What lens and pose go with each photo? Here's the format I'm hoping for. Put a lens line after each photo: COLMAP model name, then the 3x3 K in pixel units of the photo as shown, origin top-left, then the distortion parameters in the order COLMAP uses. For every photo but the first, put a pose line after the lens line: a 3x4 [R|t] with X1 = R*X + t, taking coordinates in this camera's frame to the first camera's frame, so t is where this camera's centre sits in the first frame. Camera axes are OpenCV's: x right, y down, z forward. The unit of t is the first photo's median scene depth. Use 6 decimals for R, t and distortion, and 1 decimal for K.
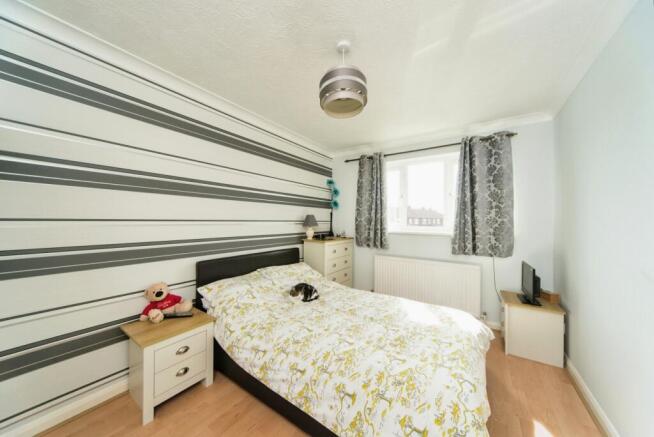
lens RADIAL K [[226.1, 0, 324.5], [0, 226.1, 222.4], [0, 0, 1]] dist [-0.001899, -0.000140]
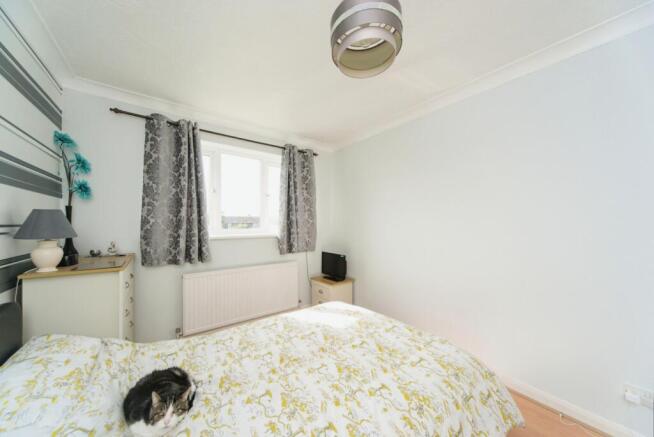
lens RADIAL K [[226.1, 0, 324.5], [0, 226.1, 222.4], [0, 0, 1]] dist [-0.001899, -0.000140]
pose [[0.308411, -0.008804, 0.951212, -0.294185], [0.009926, 0.999933, 0.006037, -0.007769], [-0.951201, 0.007580, 0.308478, 0.426284]]
